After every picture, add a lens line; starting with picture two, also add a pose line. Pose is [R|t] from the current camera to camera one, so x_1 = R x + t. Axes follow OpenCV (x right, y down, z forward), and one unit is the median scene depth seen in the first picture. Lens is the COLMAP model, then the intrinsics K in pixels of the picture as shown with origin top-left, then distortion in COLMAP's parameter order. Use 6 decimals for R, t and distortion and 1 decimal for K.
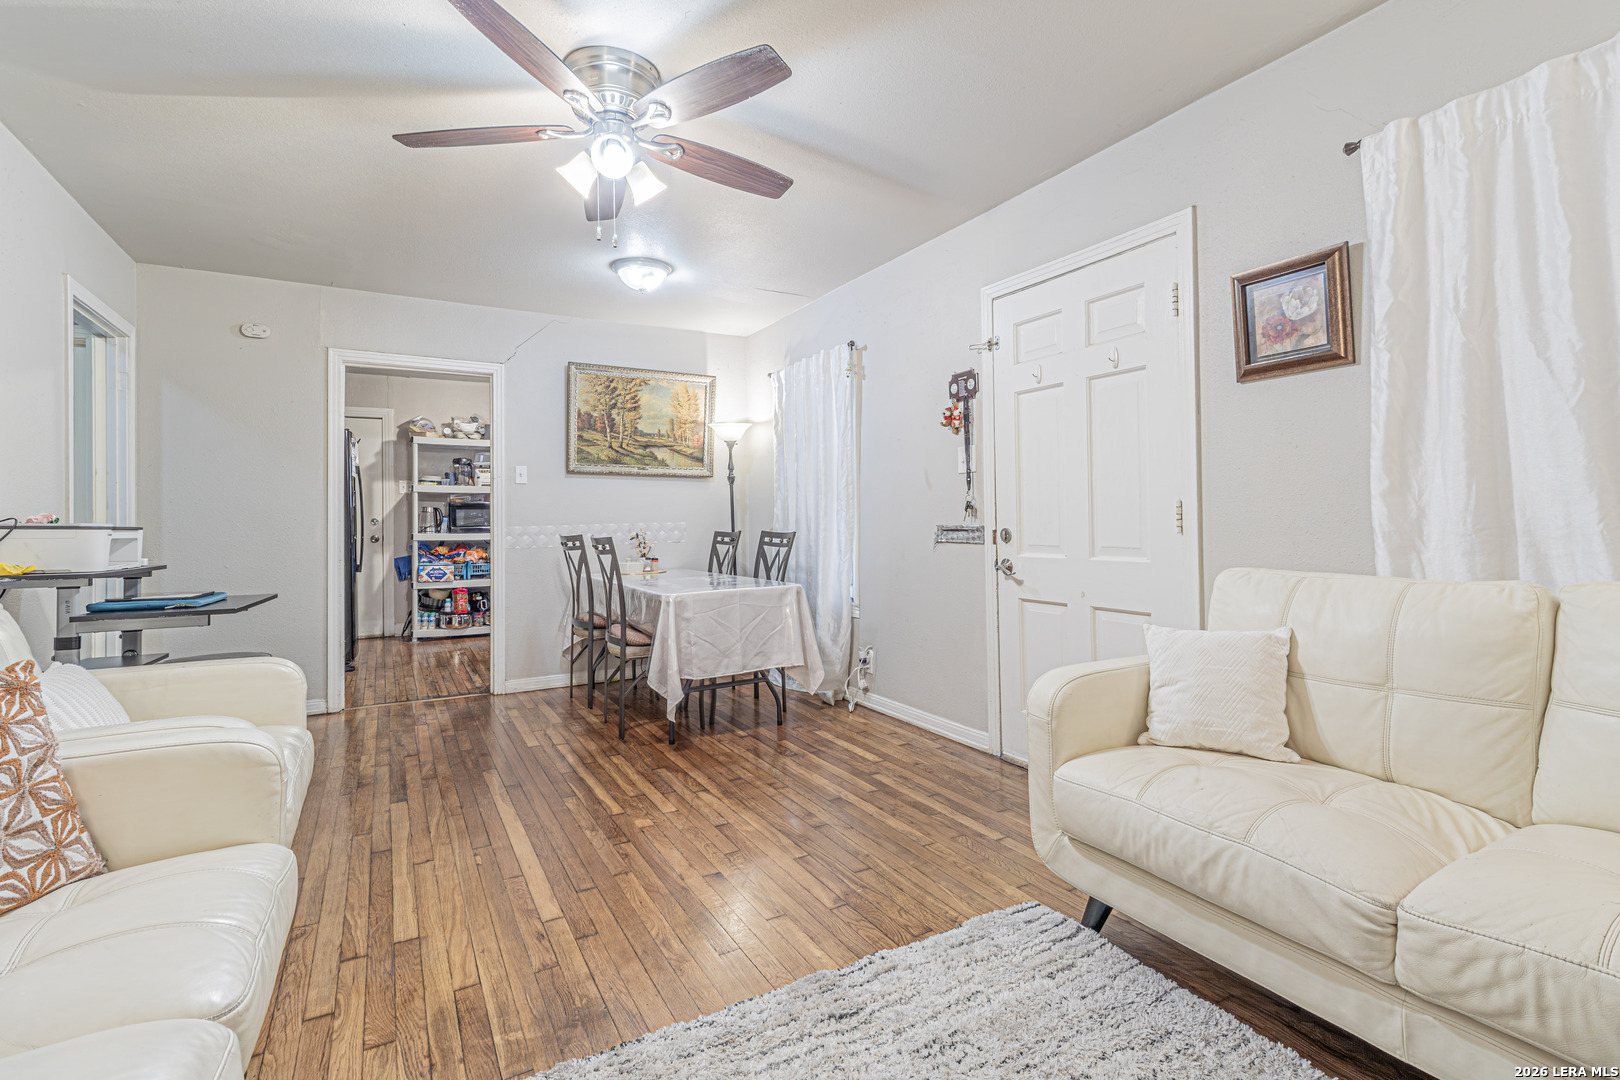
lens RADIAL K [[754.7, 0, 827.3], [0, 754.7, 506.6], [0, 0, 1]] dist [0.007328, -0.000231]
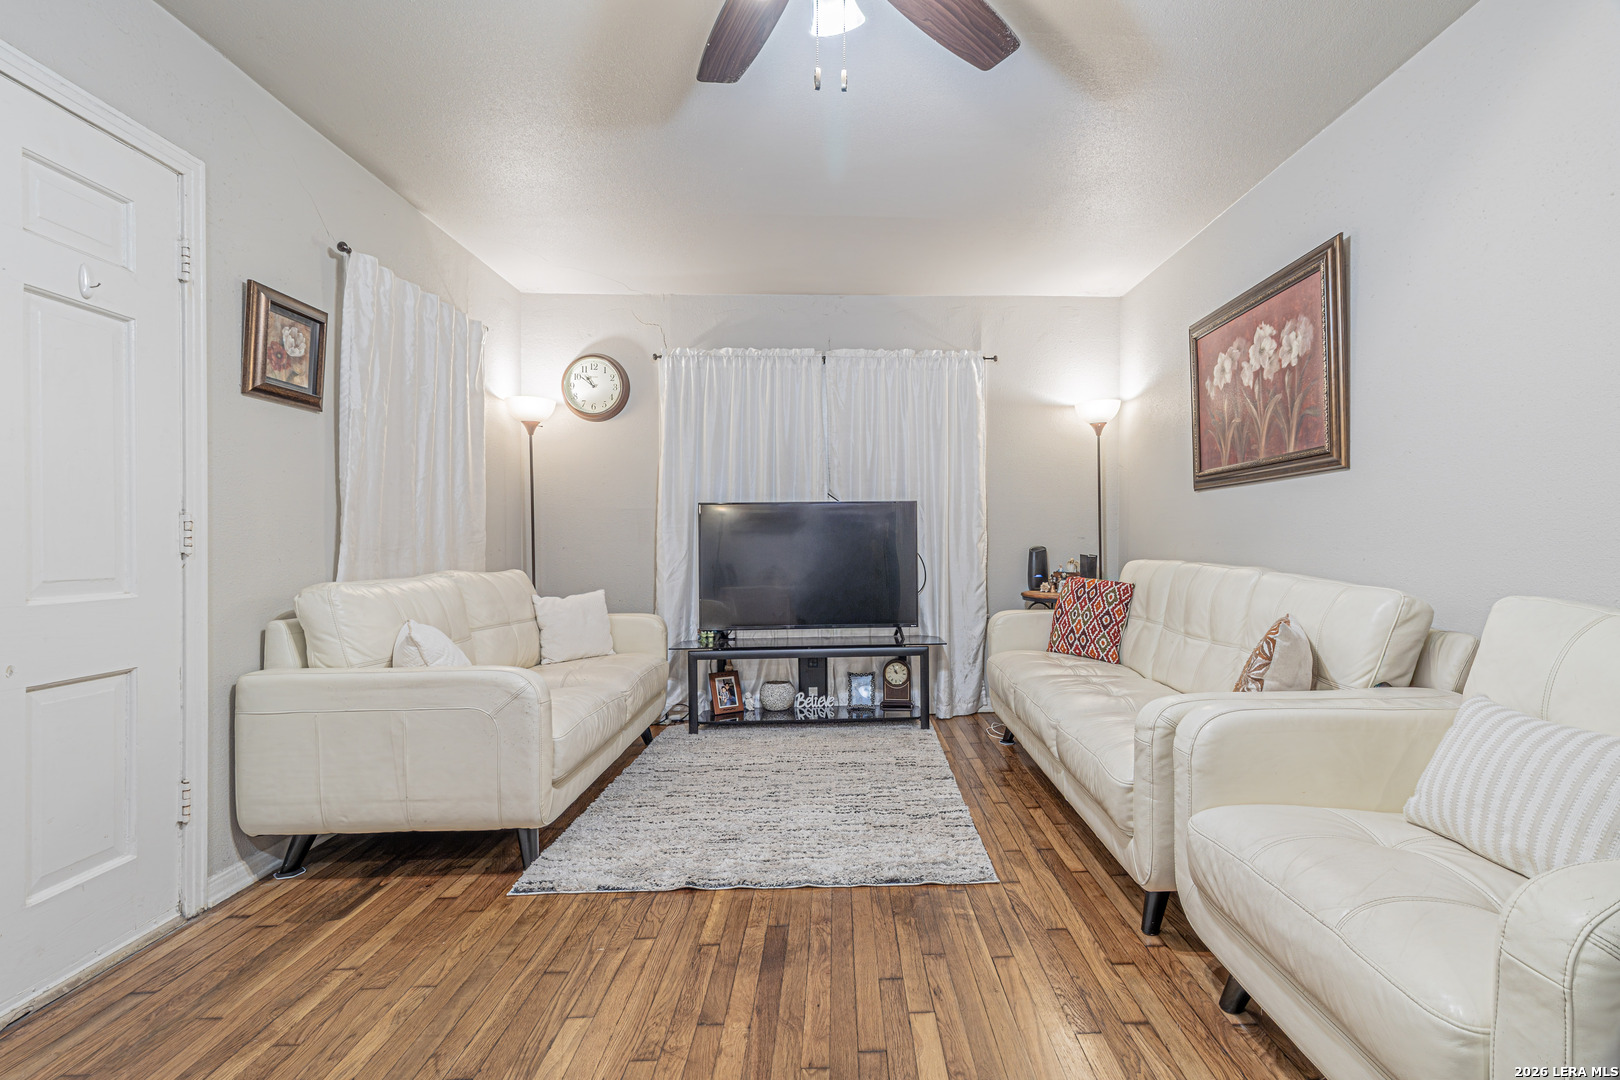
lens RADIAL K [[754.7, 0, 879.7], [0, 754.7, 550.9], [0, 0, 1]] dist [0.007328, -0.000231]
pose [[-0.890424, 0.008739, 0.455048, -0.451132], [0.005564, 0.999950, -0.008316, 0.034336], [-0.455098, -0.004873, -0.890428, 1.132675]]
